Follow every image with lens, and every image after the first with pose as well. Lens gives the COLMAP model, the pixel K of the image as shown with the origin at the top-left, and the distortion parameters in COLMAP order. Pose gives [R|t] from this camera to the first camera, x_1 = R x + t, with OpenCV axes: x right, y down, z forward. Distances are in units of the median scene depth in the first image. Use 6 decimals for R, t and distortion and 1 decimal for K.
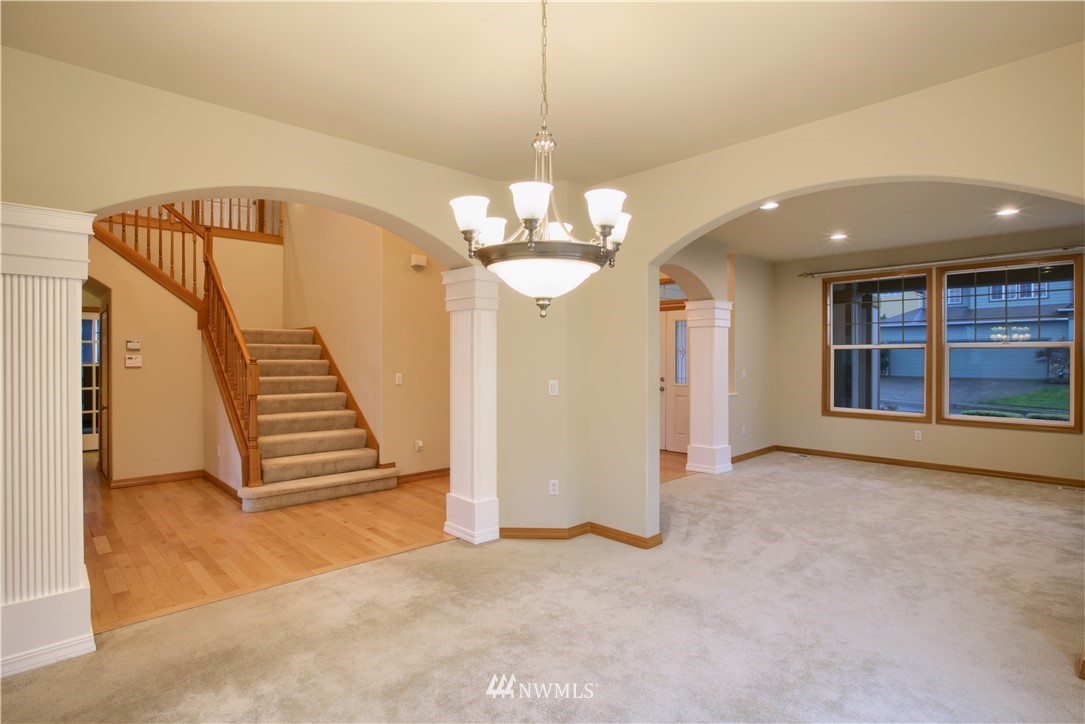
lens RADIAL K [[564.1, 0, 538.9], [0, 564.1, 360.0], [0, 0, 1]] dist [-0.002200, -0.000063]
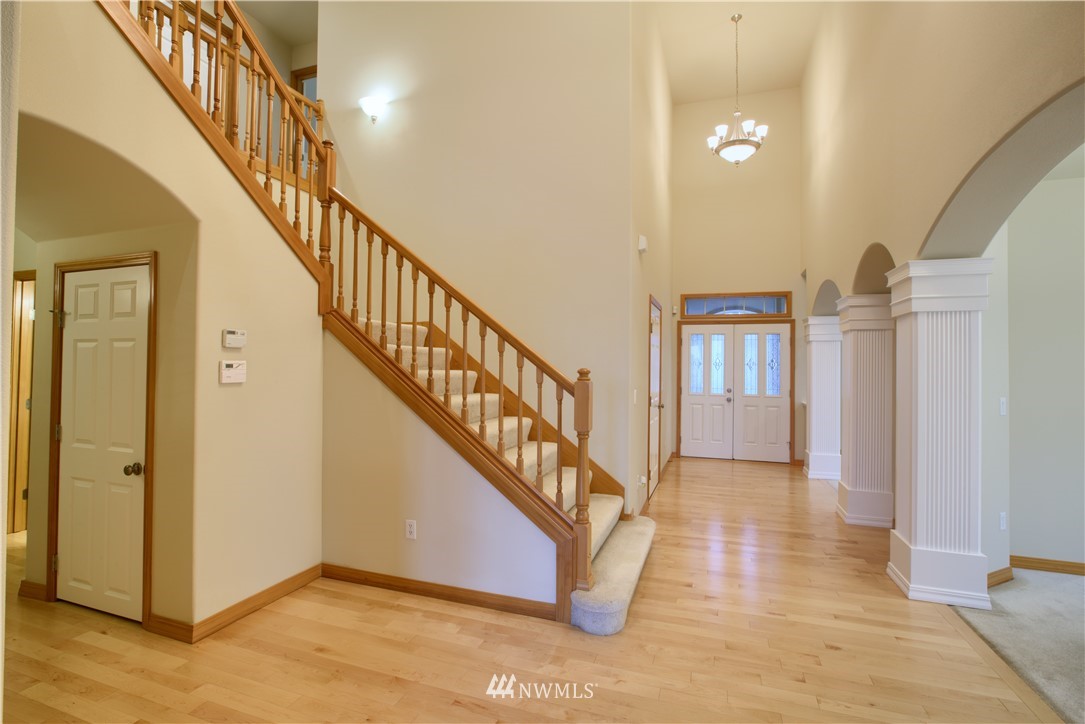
lens RADIAL K [[501.0, 0, 534.0], [0, 501.0, 362.5], [0, 0, 1]] dist [-0.015035, 0.004768]
pose [[0.872229, 0.012989, 0.488925, -0.702270], [-0.007084, 0.999878, -0.013926, -0.002115], [-0.489046, 0.008683, 0.872215, 0.492946]]
